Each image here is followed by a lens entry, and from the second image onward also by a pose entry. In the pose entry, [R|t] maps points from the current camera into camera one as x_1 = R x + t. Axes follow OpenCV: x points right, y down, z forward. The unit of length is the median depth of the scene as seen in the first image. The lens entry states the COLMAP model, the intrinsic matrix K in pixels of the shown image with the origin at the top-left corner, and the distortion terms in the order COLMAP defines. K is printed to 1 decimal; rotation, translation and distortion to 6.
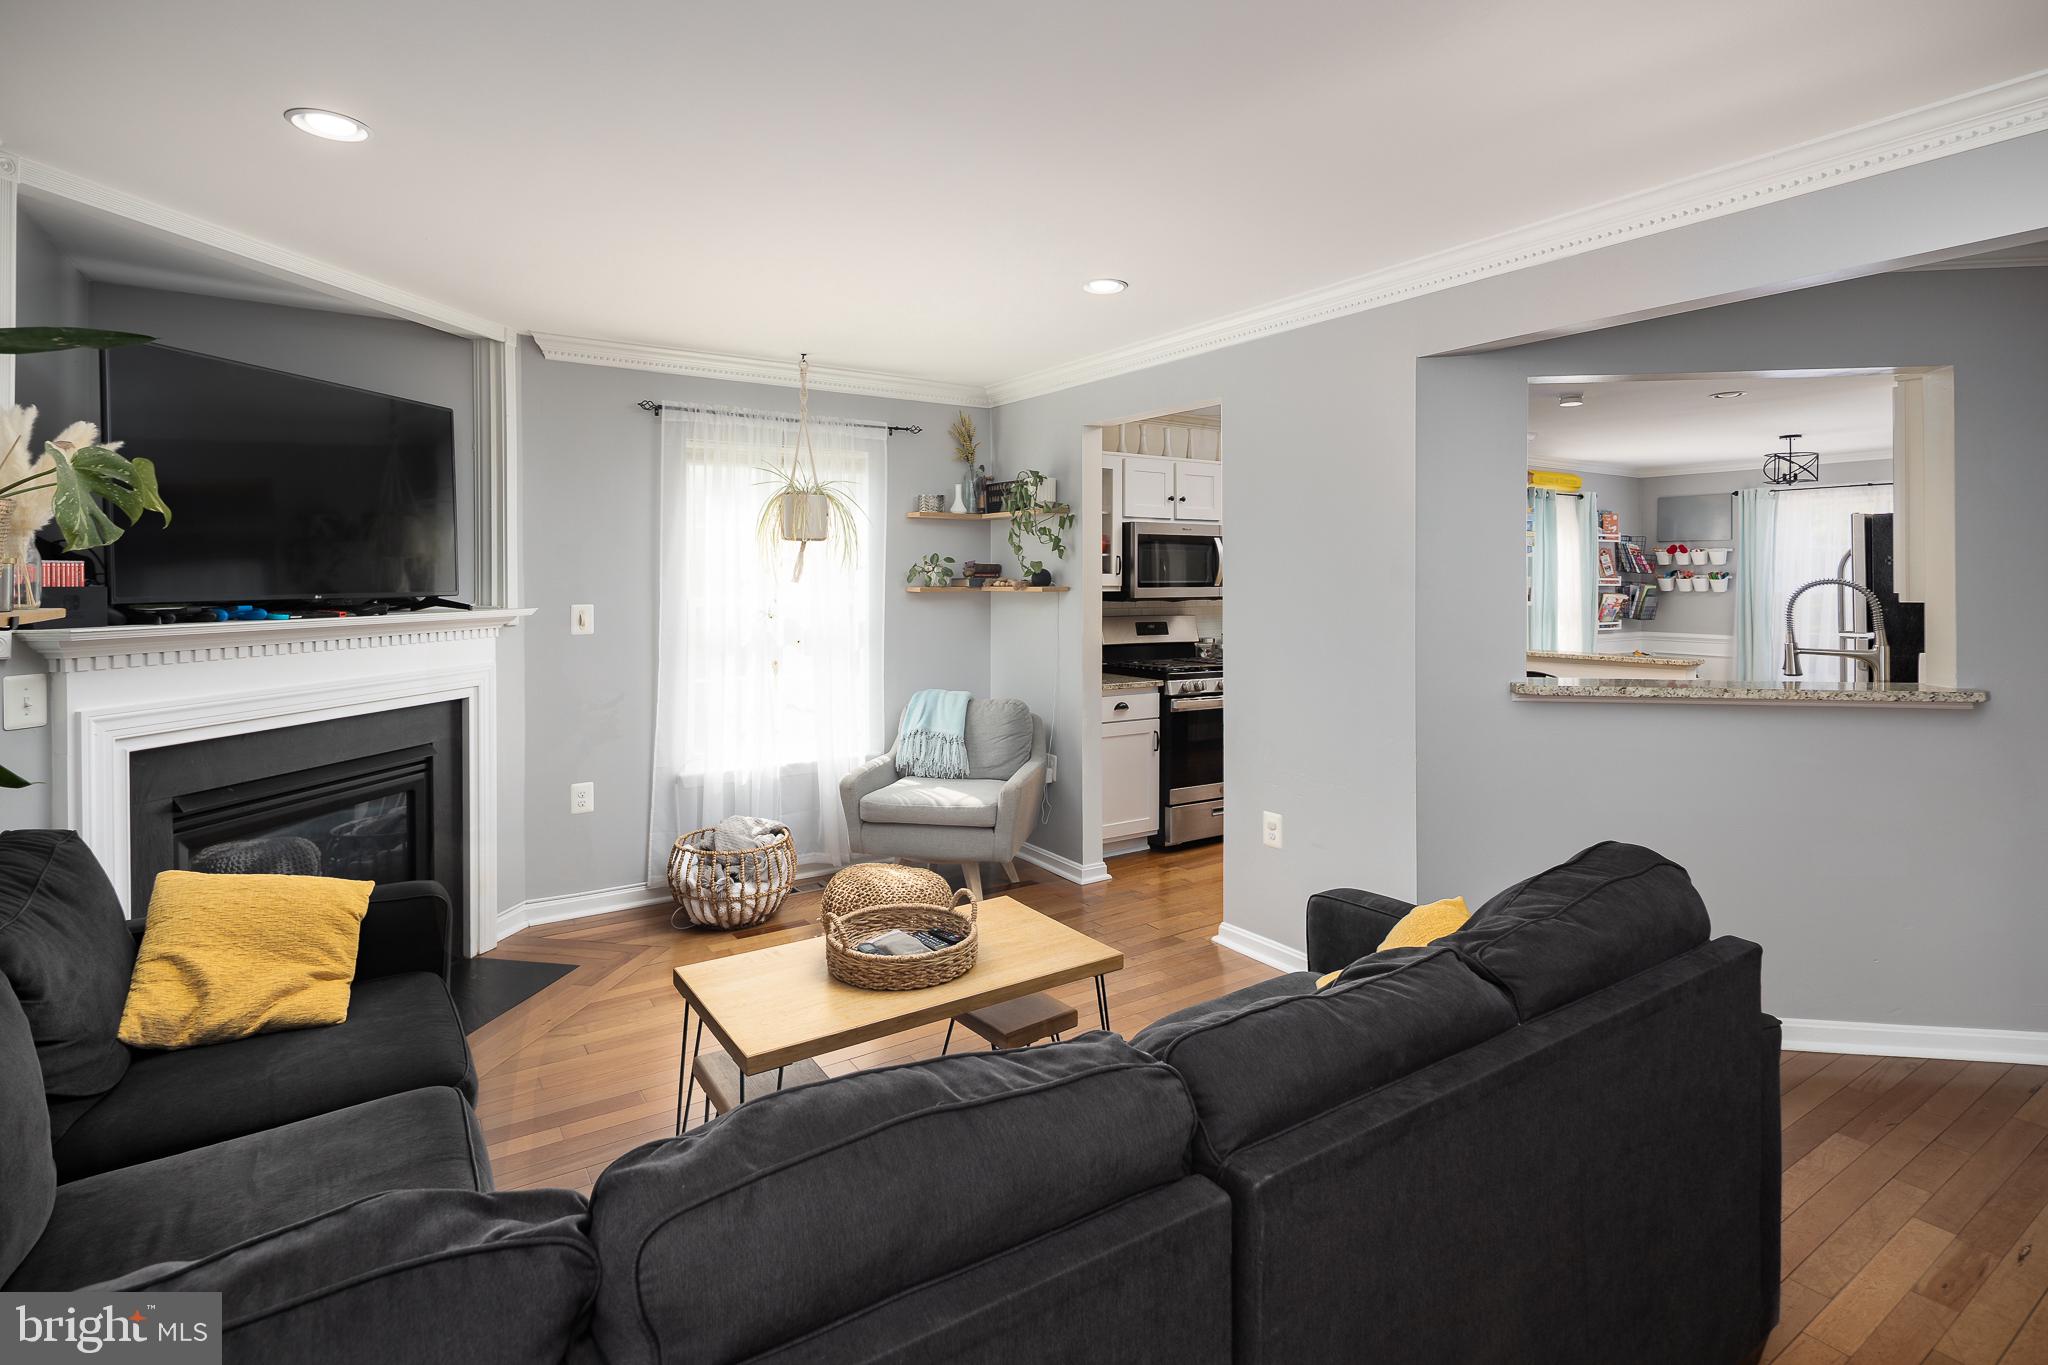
lens RADIAL K [[1001.1, 0, 1007.4], [0, 1001.1, 586.6], [0, 0, 1]] dist [0.008317, -0.004555]
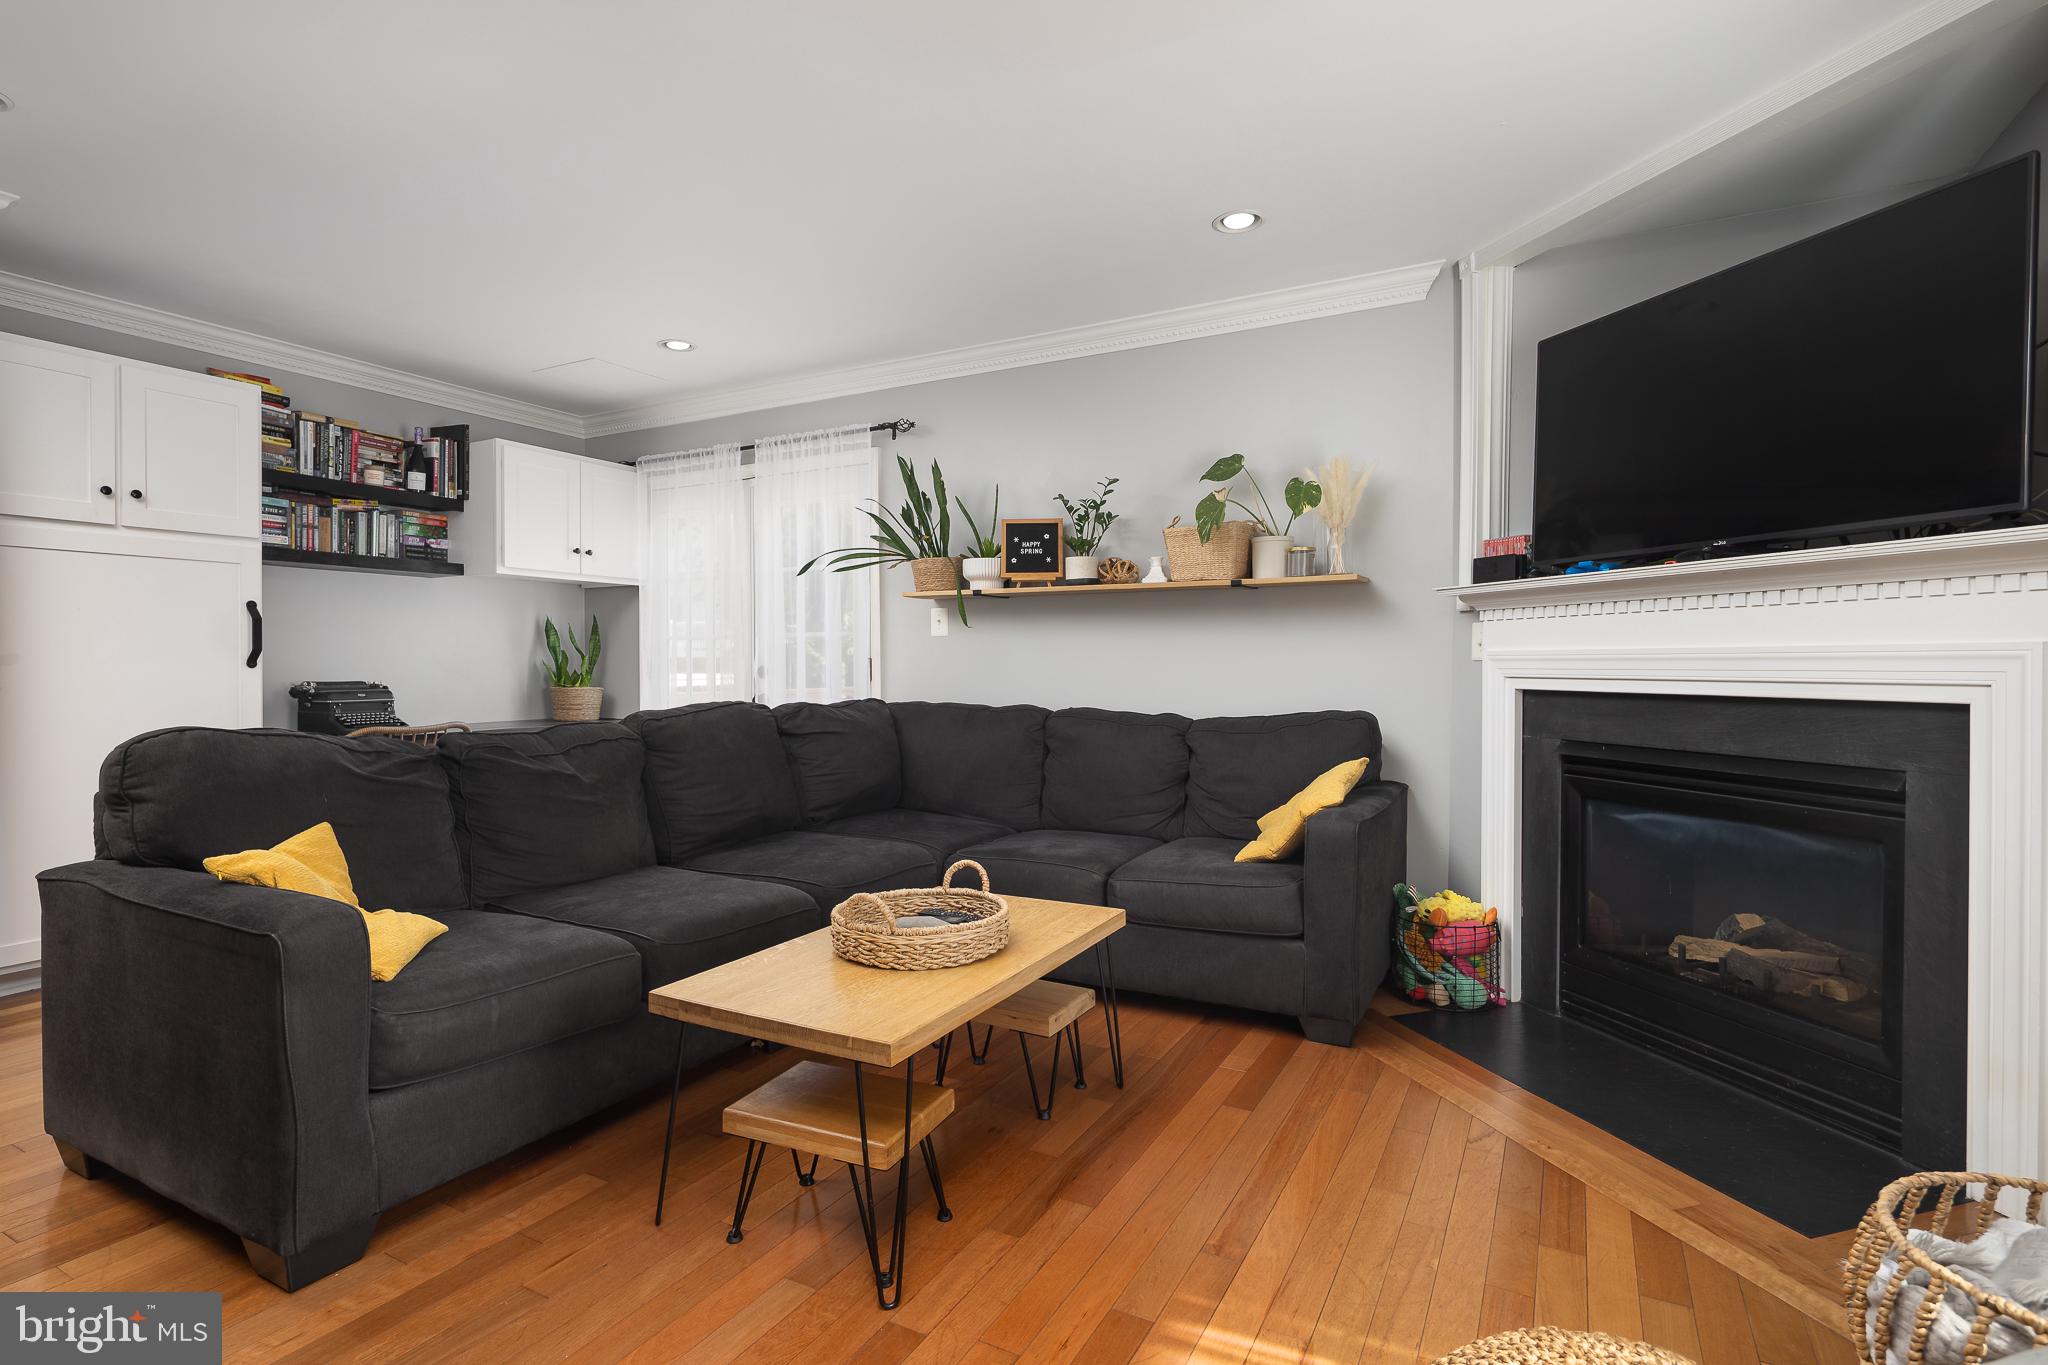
lens RADIAL K [[1001.1, 0, 1019.4], [0, 1001.1, 670.9], [0, 0, 1]] dist [0.008317, -0.004555]
pose [[-0.883710, 0.006429, -0.467991, 0.126720], [-0.001629, 0.999857, 0.016810, 0.071875], [0.468032, 0.015617, -0.883574, 1.033103]]
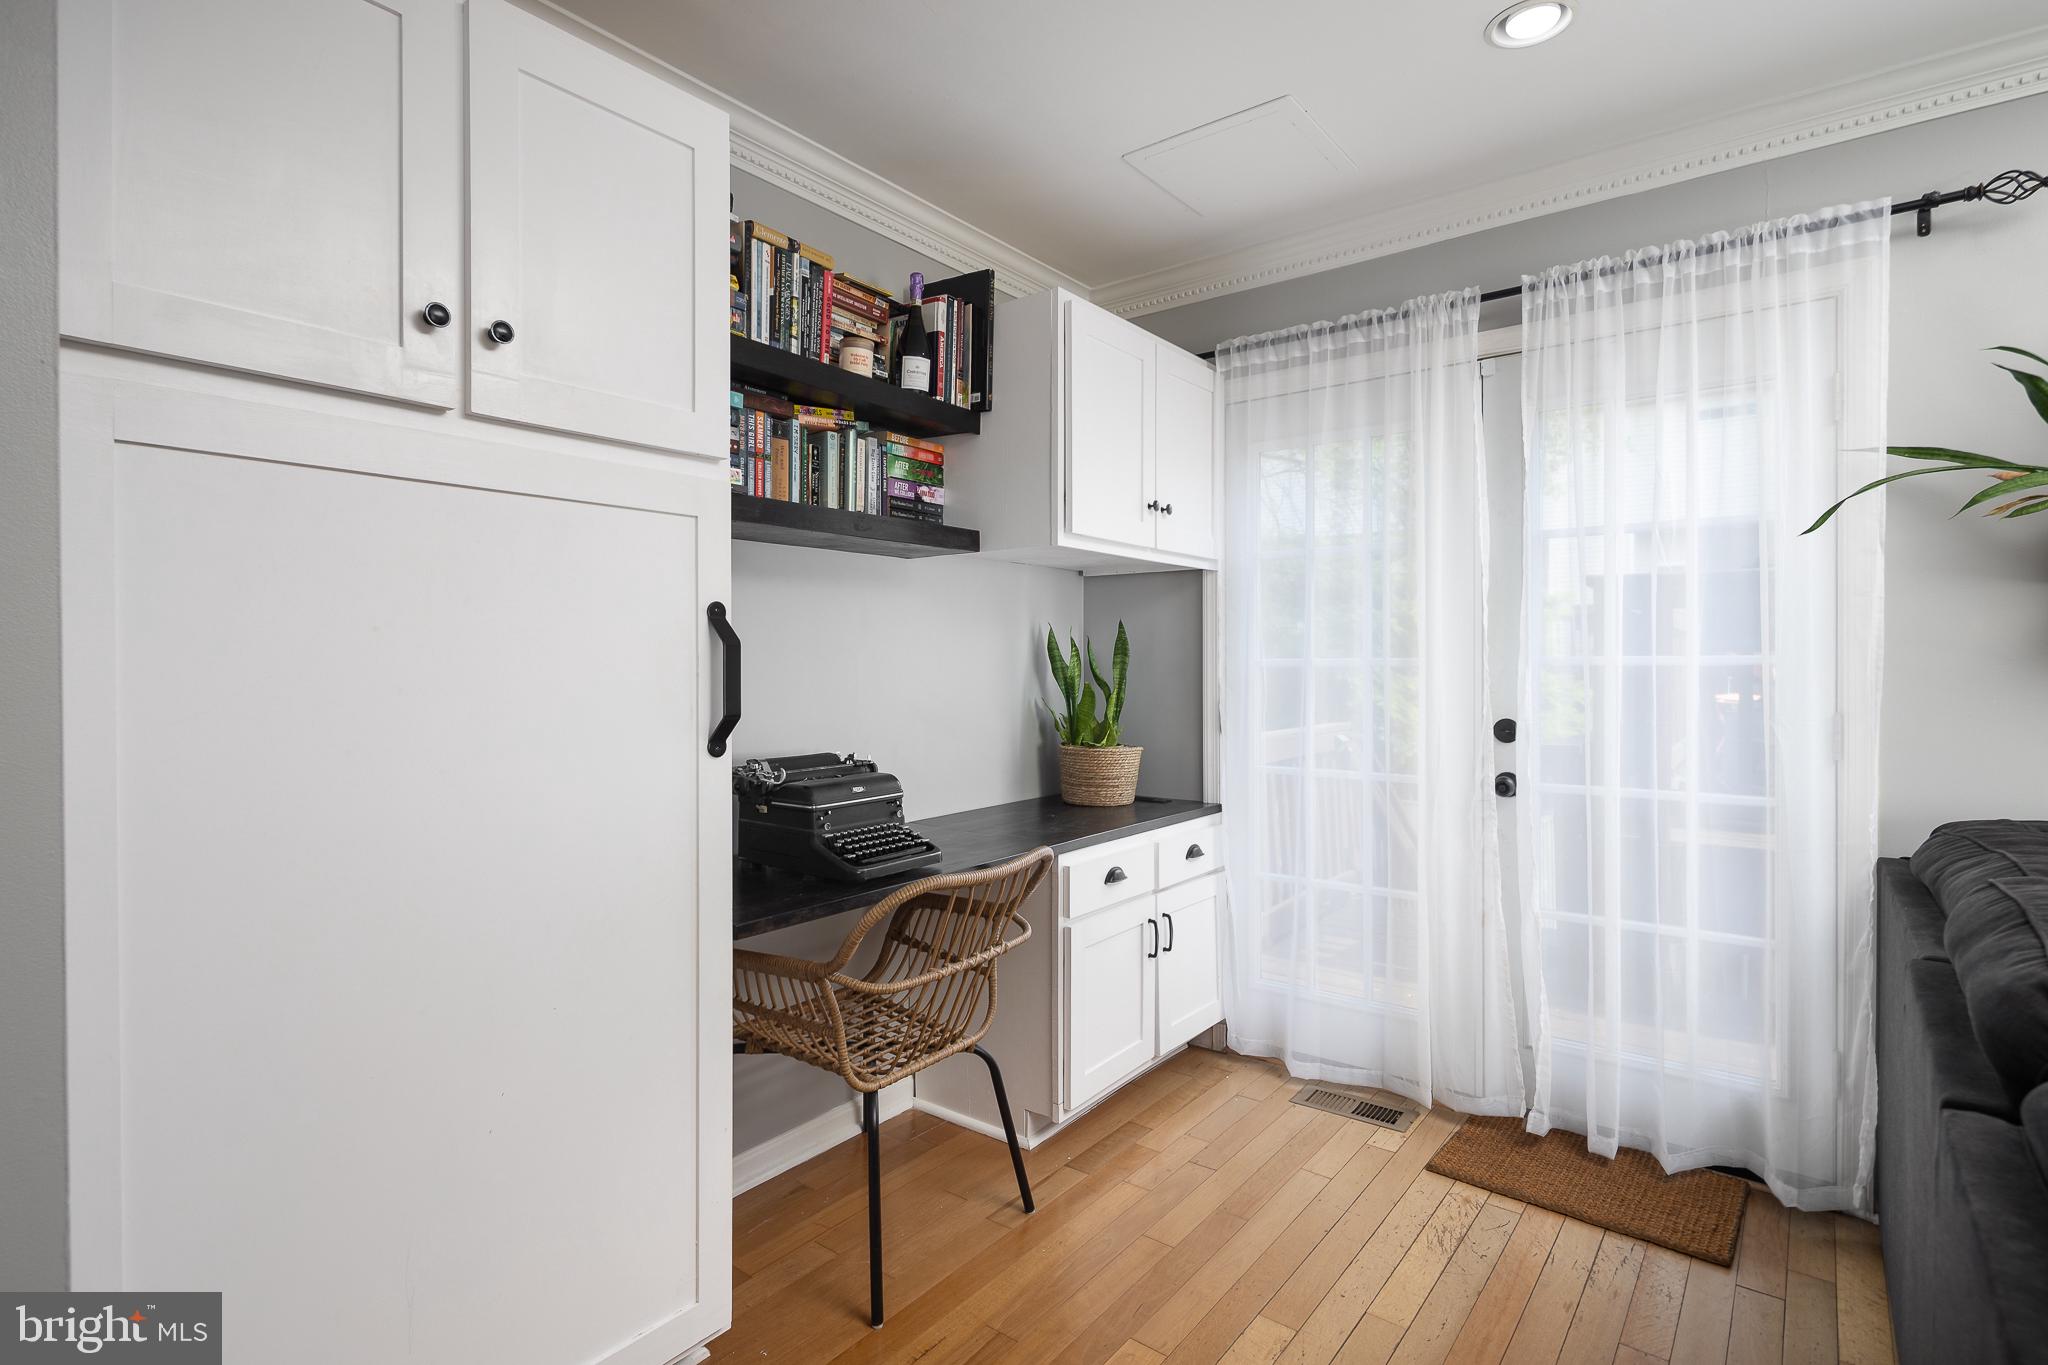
lens RADIAL K [[1001.1, 0, 1021.1], [0, 1001.1, 668.4], [0, 0, 1]] dist [0.008317, -0.004555]
pose [[-0.945547, 0.006614, -0.325418, 0.312649], [0.000771, 0.999836, 0.018082, 0.046272], [0.325485, 0.016846, -0.945397, 0.376703]]
